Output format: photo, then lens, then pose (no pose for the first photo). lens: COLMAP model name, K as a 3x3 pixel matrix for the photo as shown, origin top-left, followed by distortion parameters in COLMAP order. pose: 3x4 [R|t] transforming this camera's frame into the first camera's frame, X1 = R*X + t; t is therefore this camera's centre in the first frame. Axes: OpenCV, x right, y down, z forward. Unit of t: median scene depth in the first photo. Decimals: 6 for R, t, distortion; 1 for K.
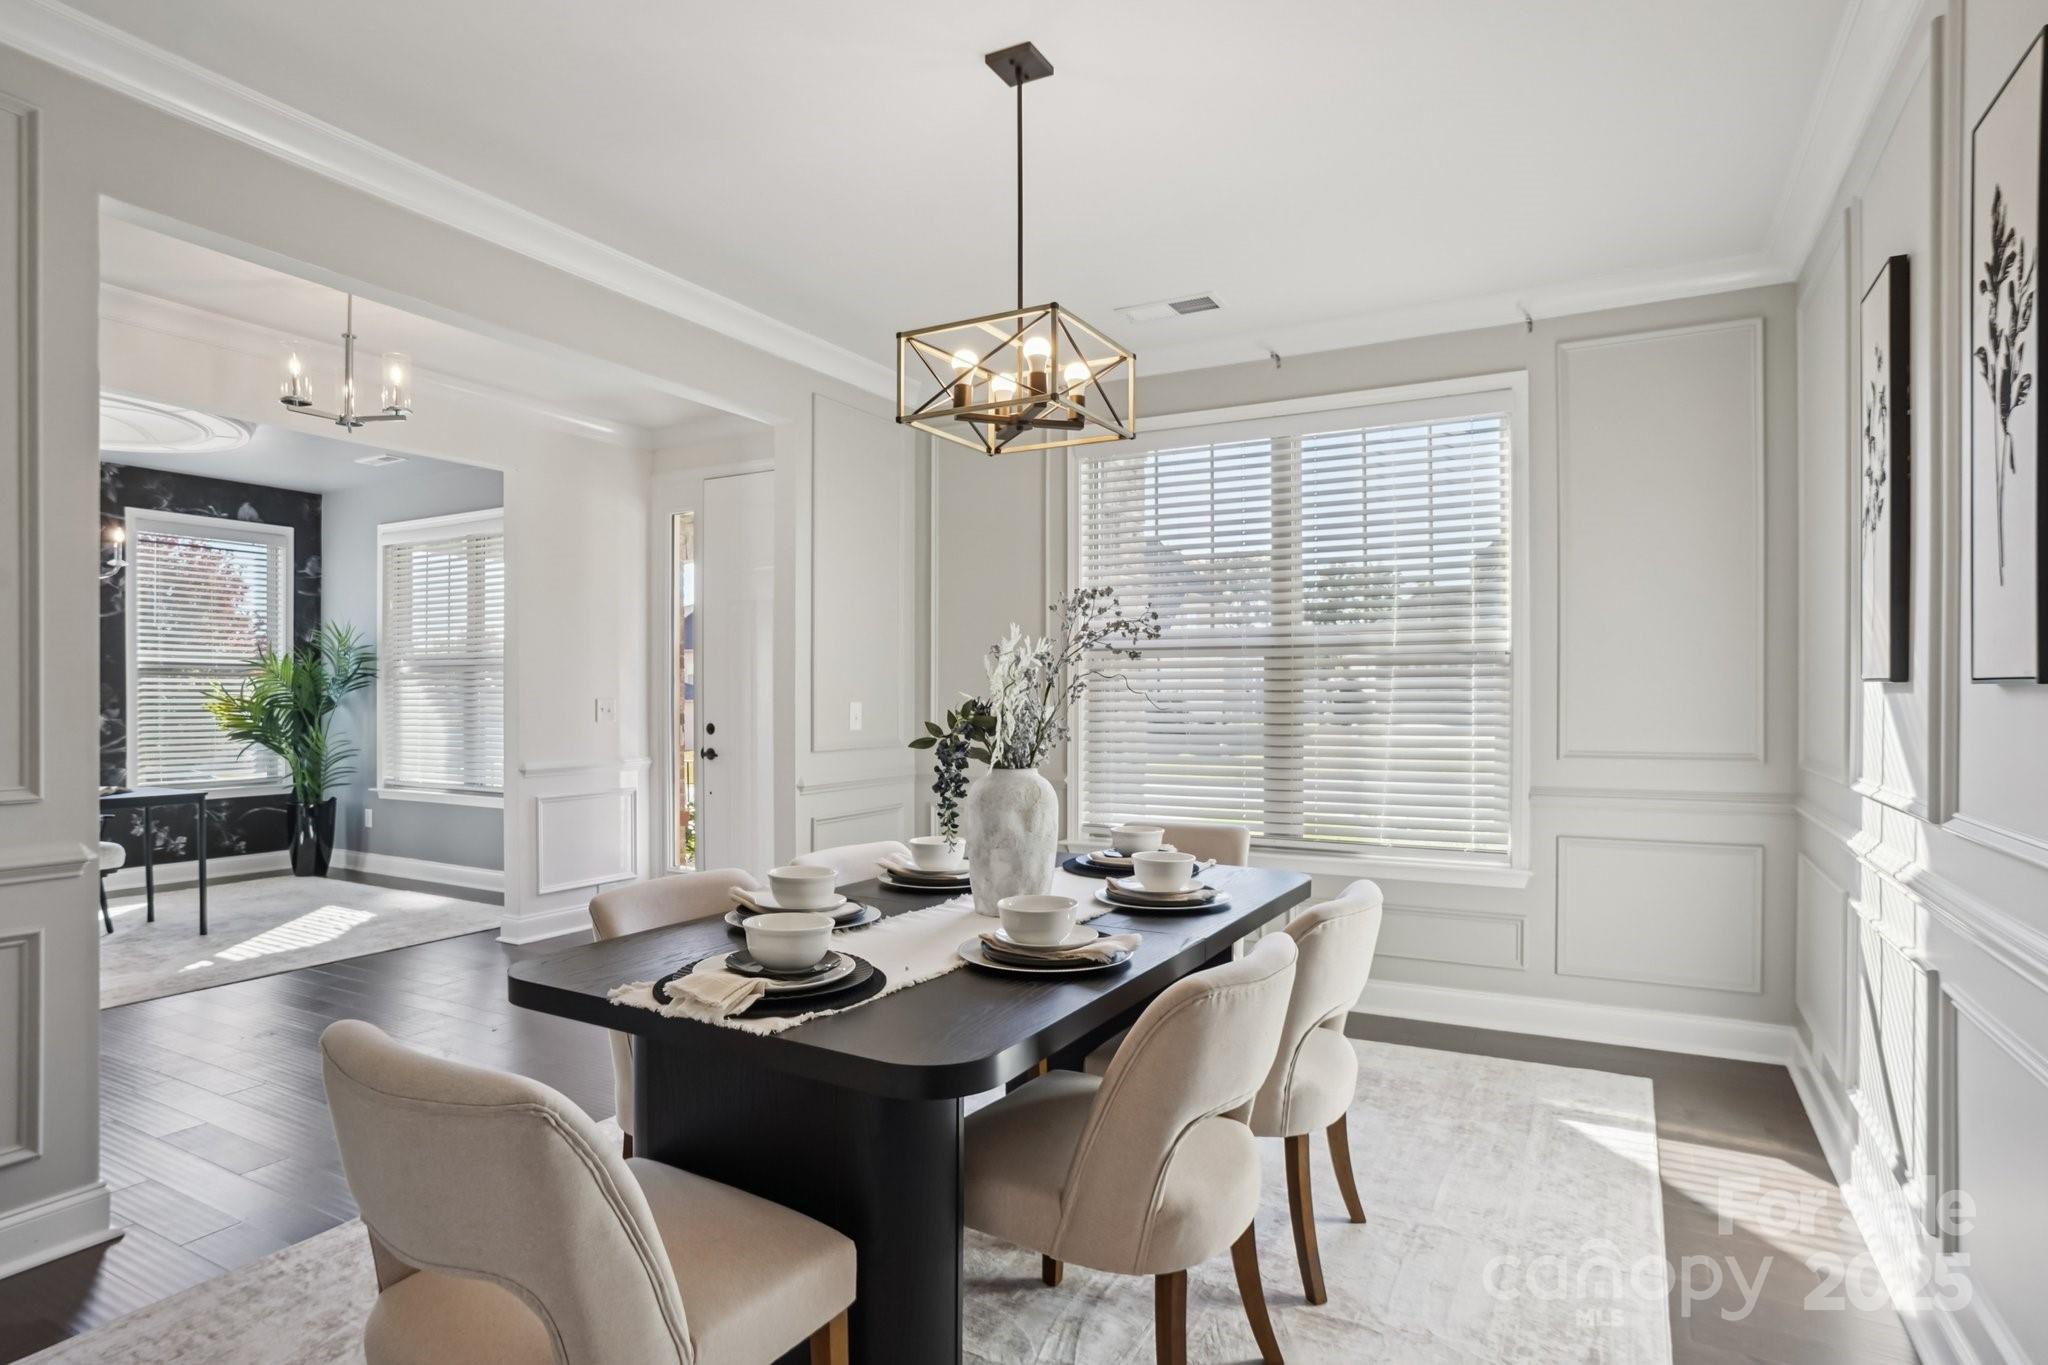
lens RADIAL K [[1084.5, 0, 1022.2], [0, 1084.5, 691.0], [0, 0, 1]] dist [-0.000741, -0.000015]
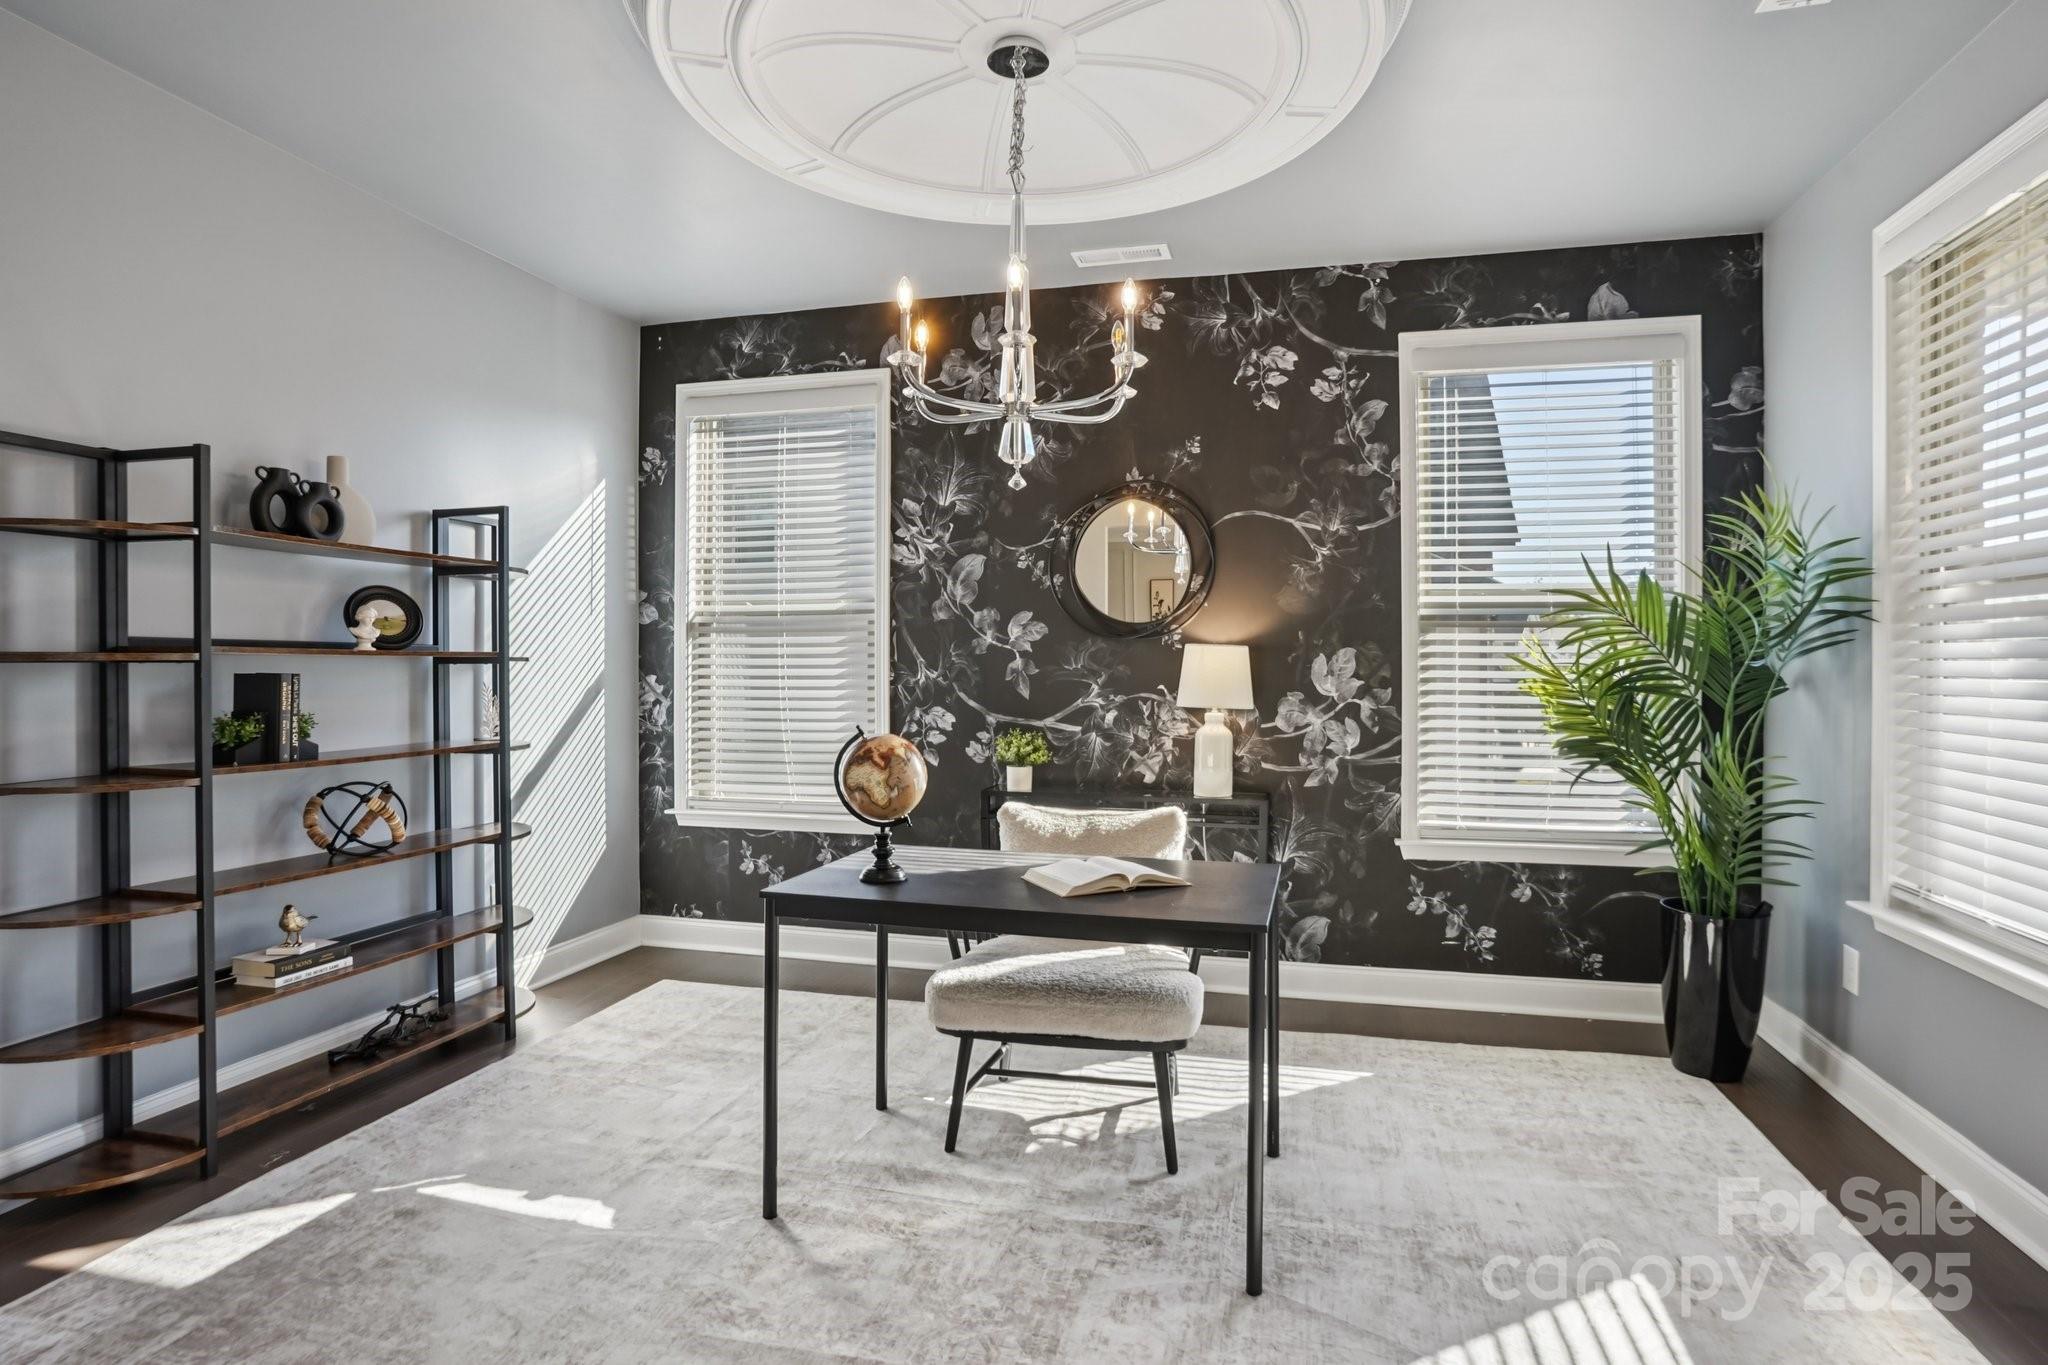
lens RADIAL K [[1067.9, 0, 1024.4], [0, 1067.9, 675.1], [0, 0, 1]] dist [-0.073320, 0.040826]
pose [[0.253834, 0.007250, -0.967221, -0.315050], [0.001143, 0.999969, 0.007795, 0.004439], [0.967247, -0.003085, 0.253818, 0.616724]]
